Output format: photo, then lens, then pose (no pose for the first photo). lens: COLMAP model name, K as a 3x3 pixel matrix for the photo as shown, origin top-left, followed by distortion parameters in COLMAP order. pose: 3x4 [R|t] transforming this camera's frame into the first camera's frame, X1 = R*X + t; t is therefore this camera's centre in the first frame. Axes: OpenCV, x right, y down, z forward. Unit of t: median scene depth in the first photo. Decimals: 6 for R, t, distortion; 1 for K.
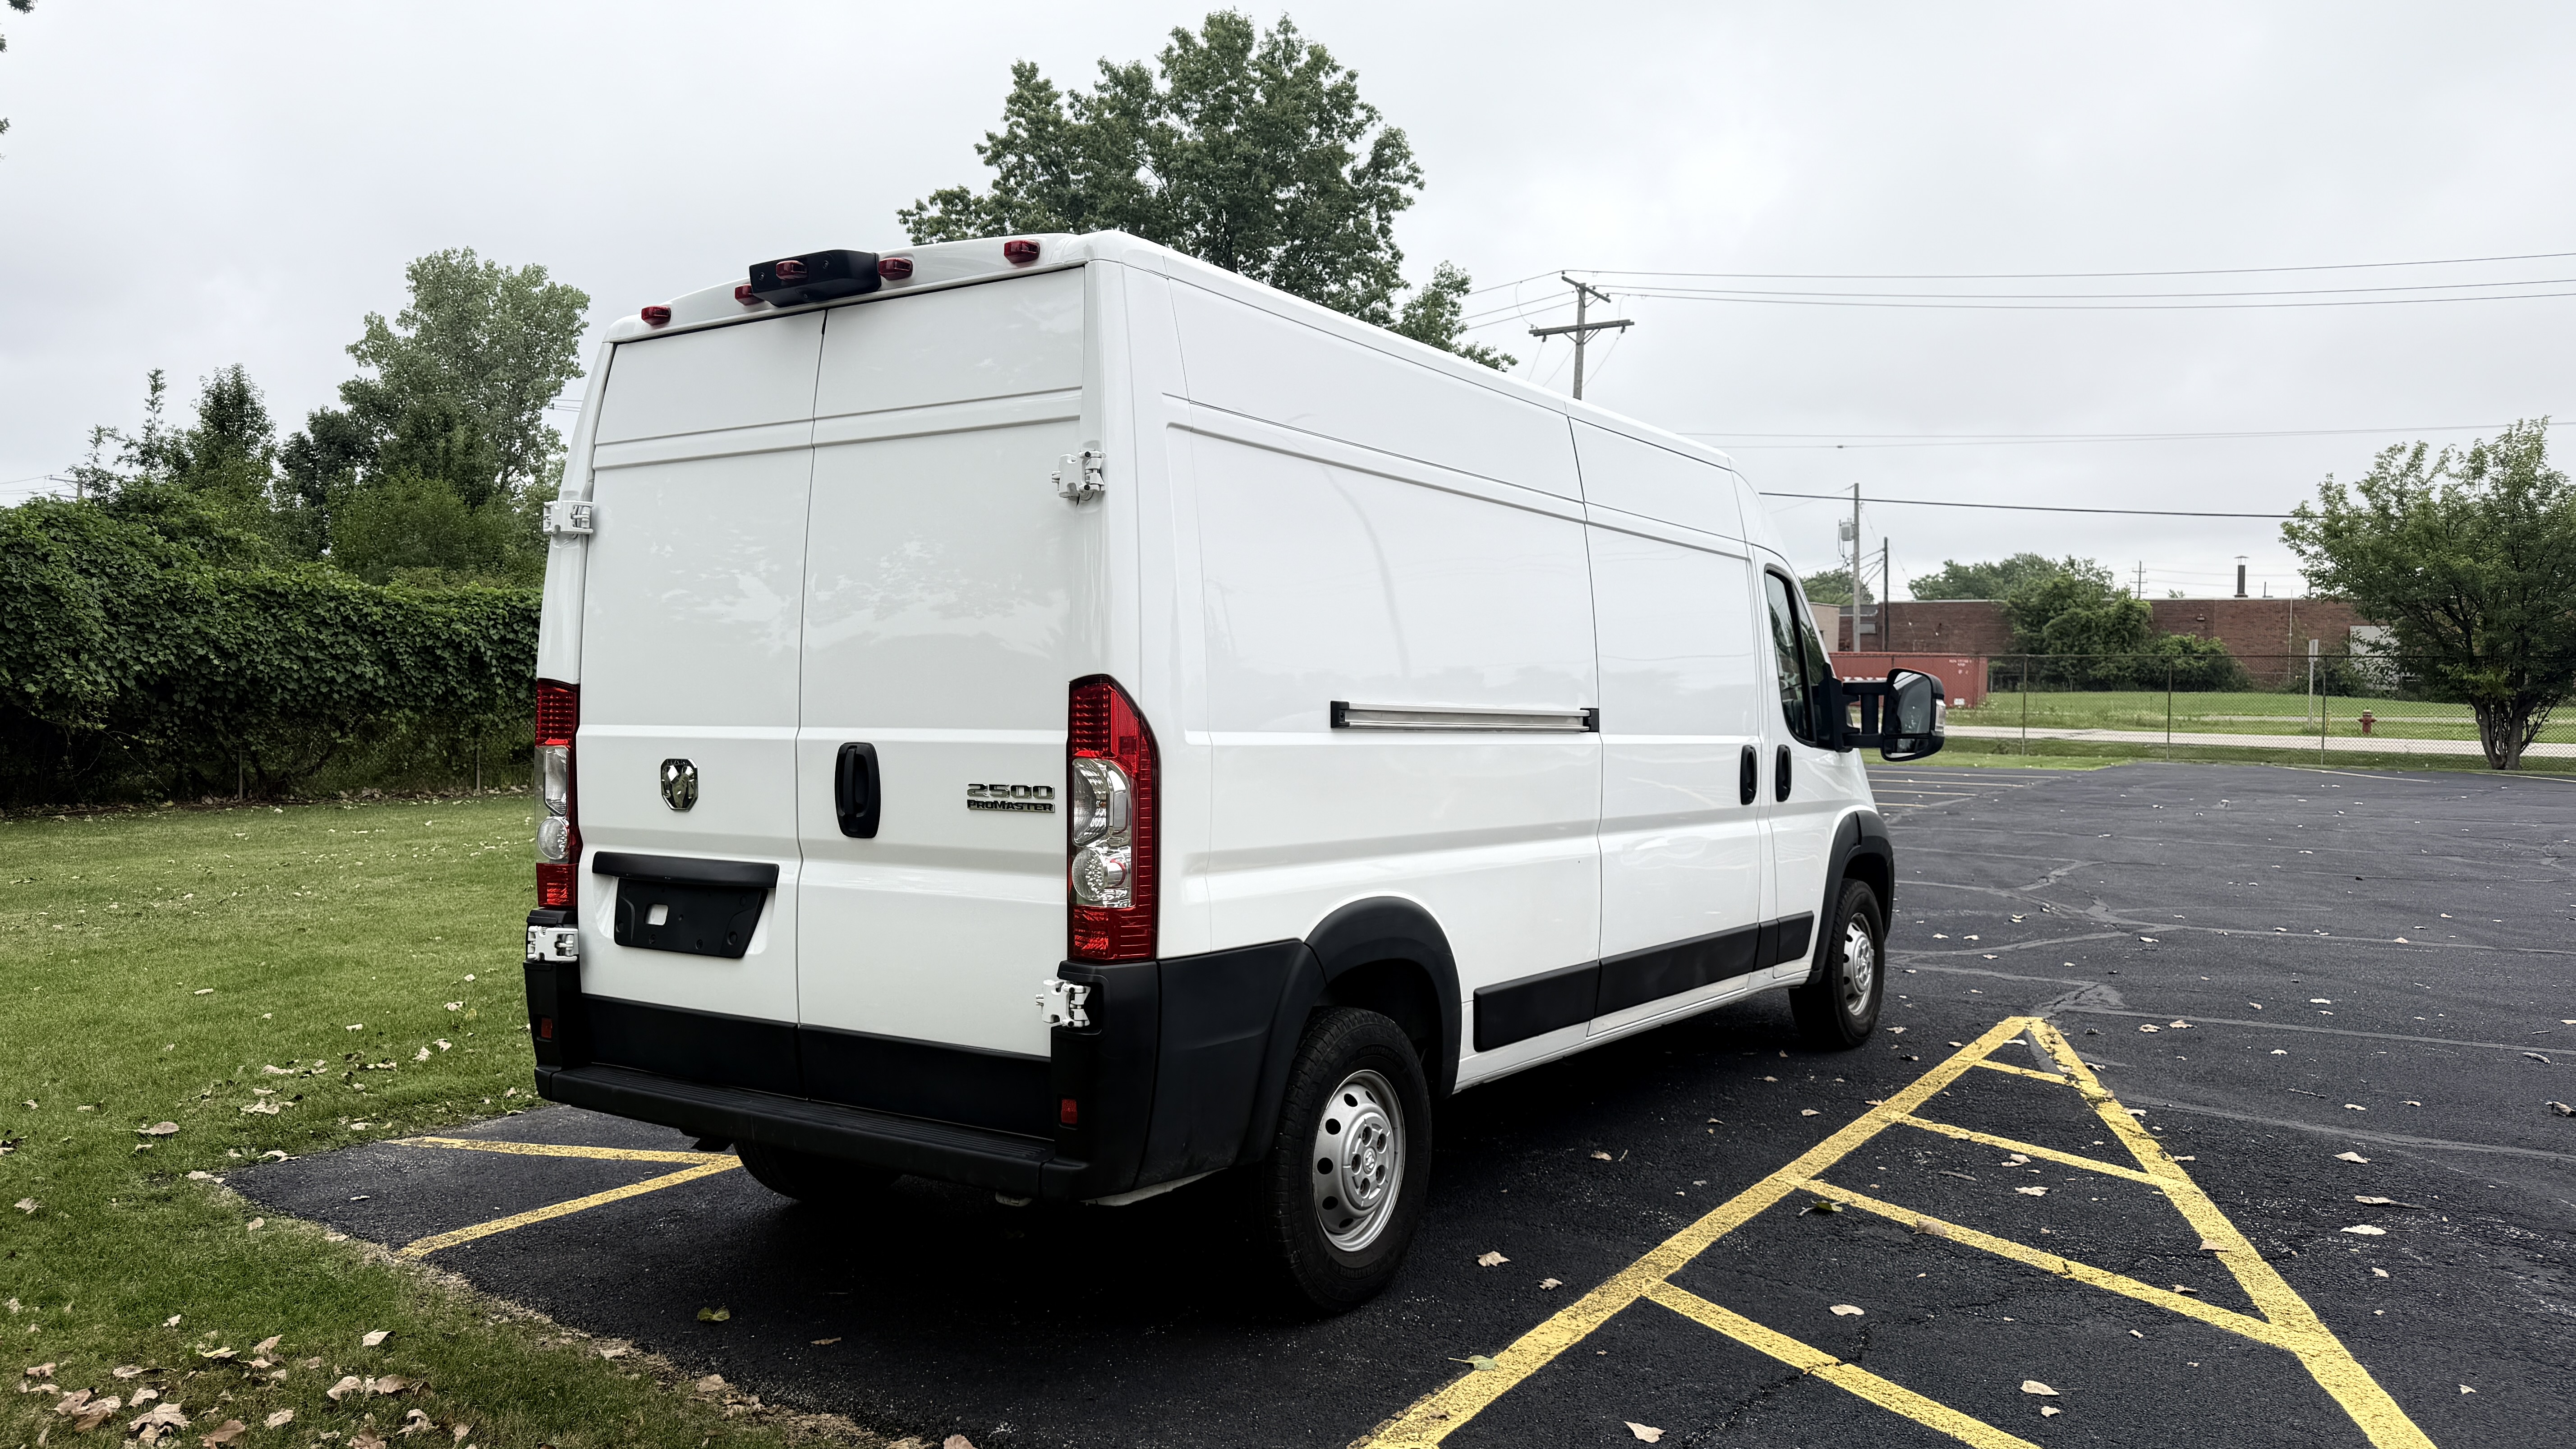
lens RADIAL K [[1819.8, 0, 1307.4], [0, 1819.8, 661.8], [0, 0, 1]] dist [0.038571, -0.052568]
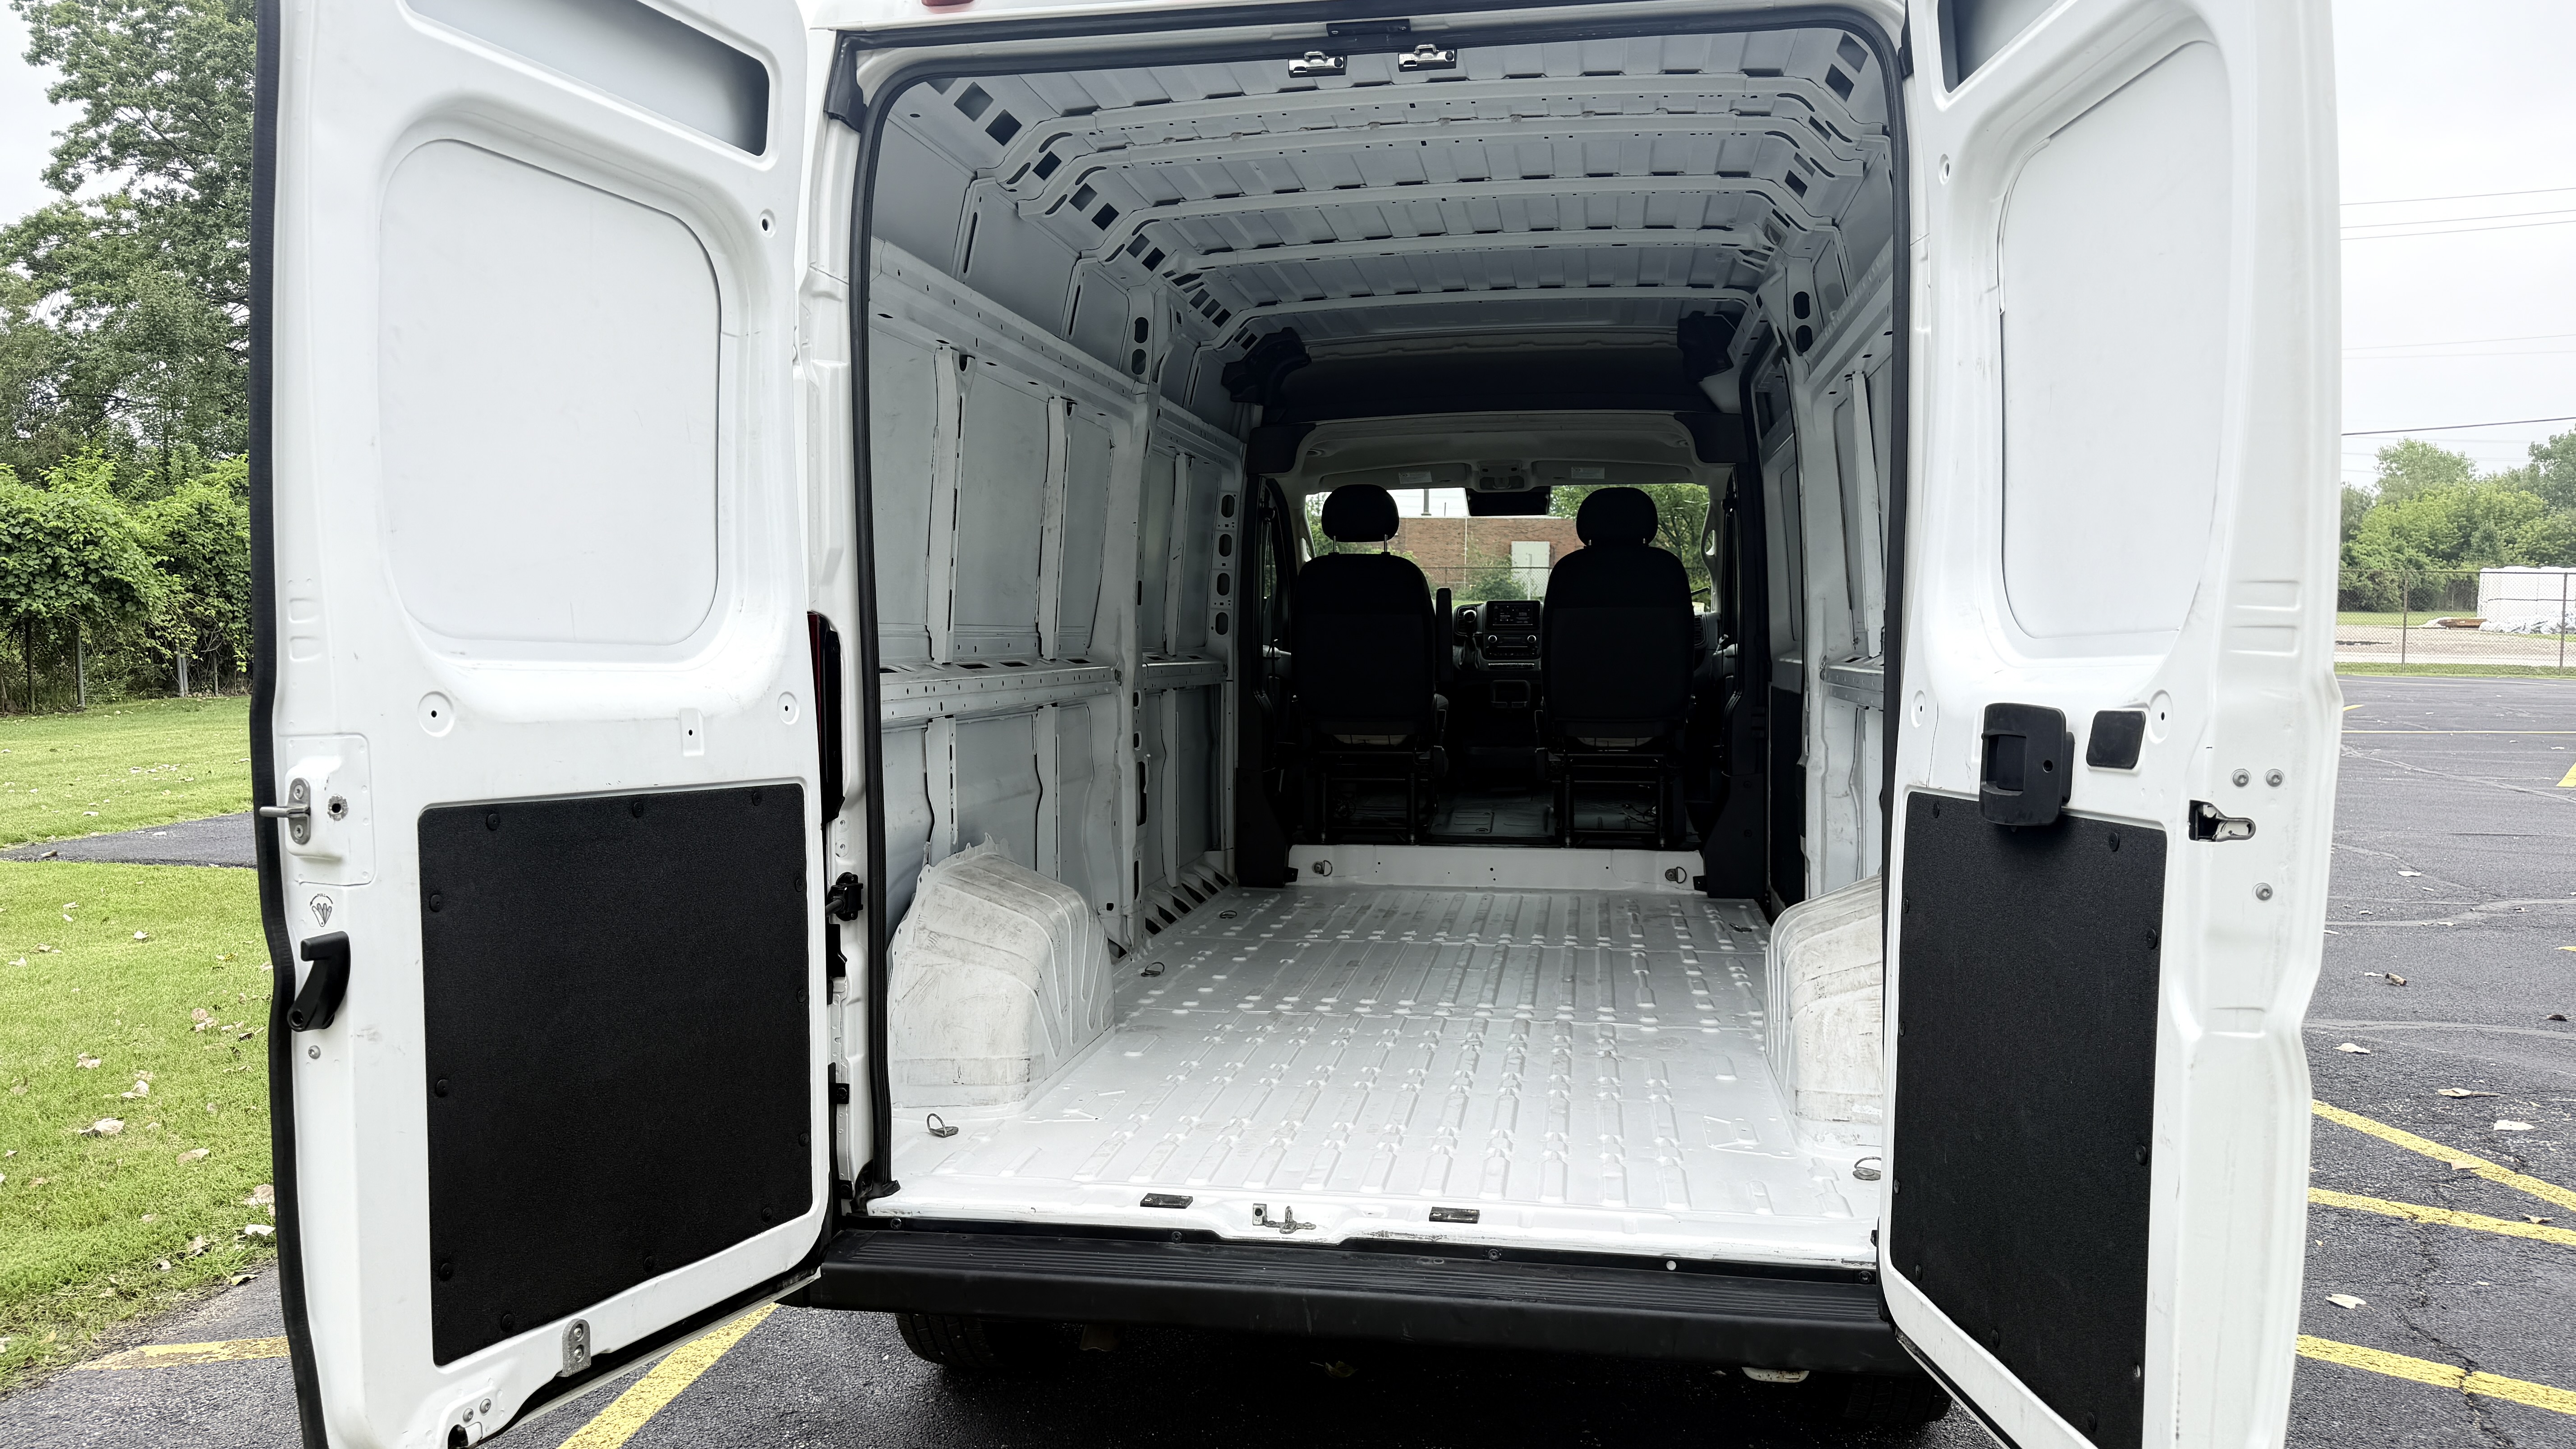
lens RADIAL K [[1819.8, 0, 1302.3], [0, 1819.8, 726.7], [0, 0, 1]] dist [0.038571, -0.052568]
pose [[0.911613, -0.035075, 0.409550, -0.412822], [-0.000401, 0.996276, 0.086218, -0.000068], [-0.411049, -0.078762, 0.908204, 0.335006]]
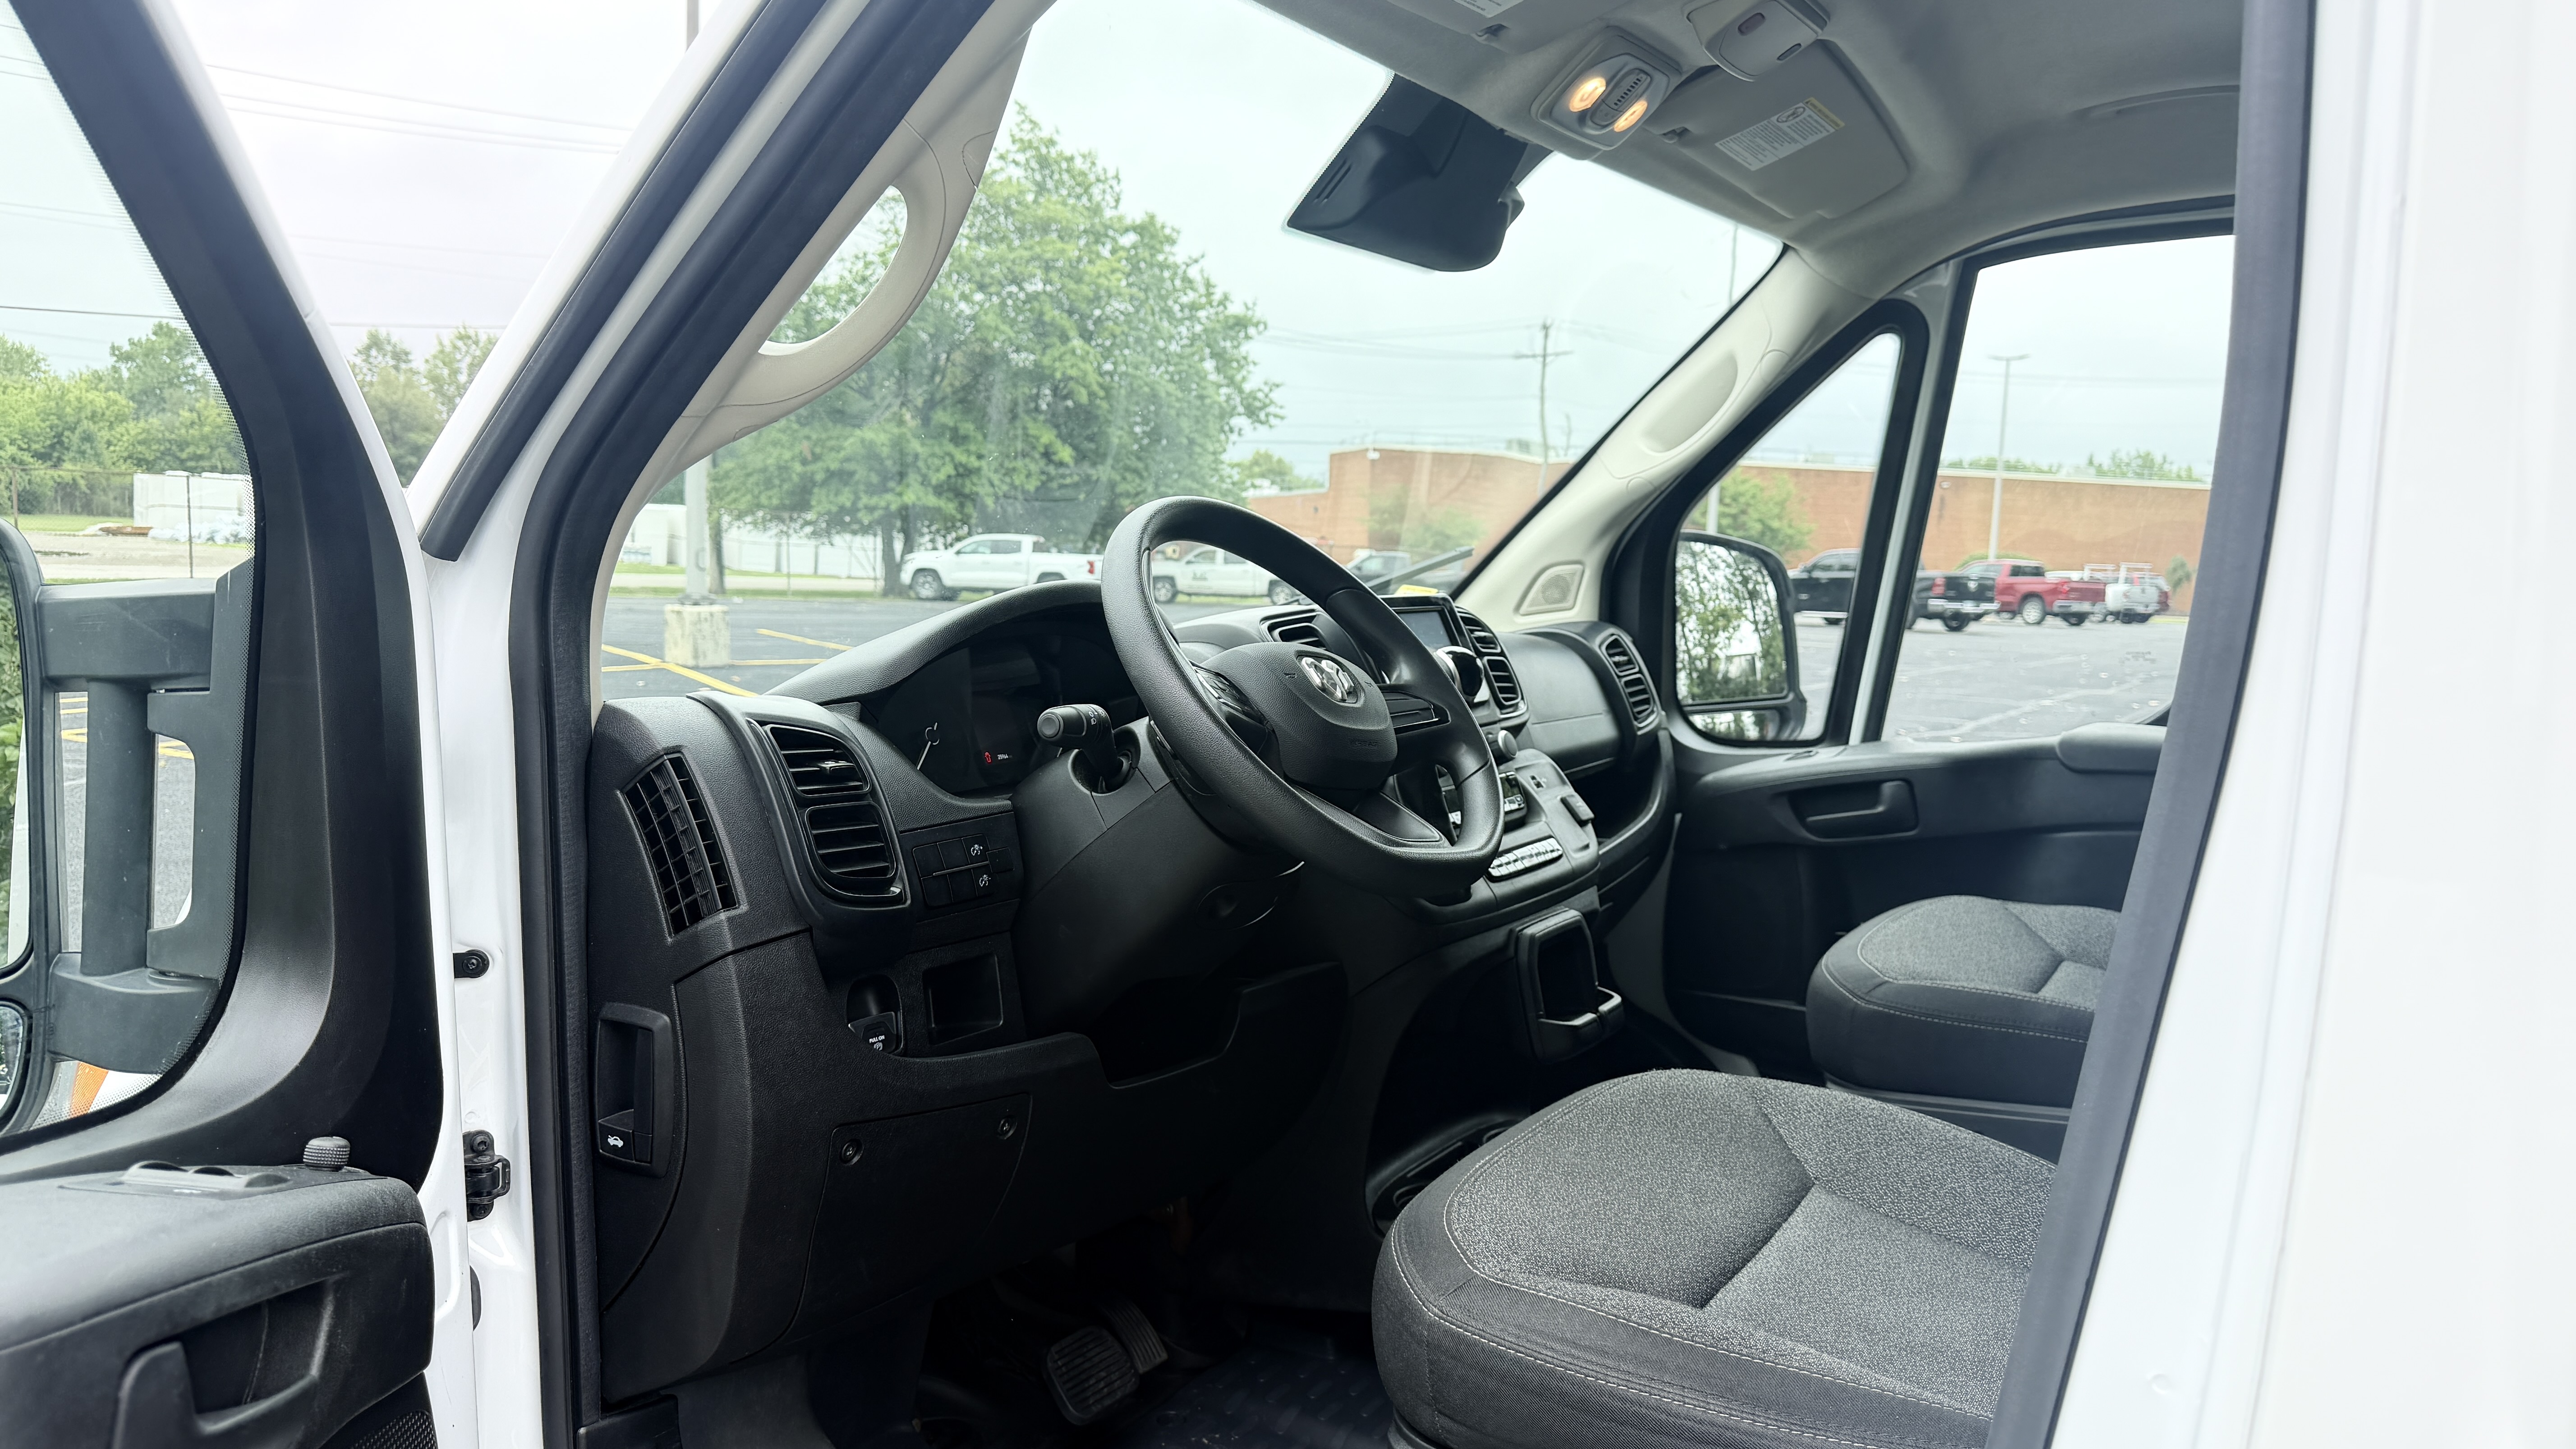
lens RADIAL K [[1819.8, 0, 1283.9], [0, 1819.8, 721.8], [0, 0, 1]] dist [0.038571, -0.052568]
pose [[-0.026398, -0.107913, 0.993810, -0.118627], [-0.045295, 0.993264, 0.106651, -0.000209], [-0.998625, -0.042199, -0.031108, 1.471350]]
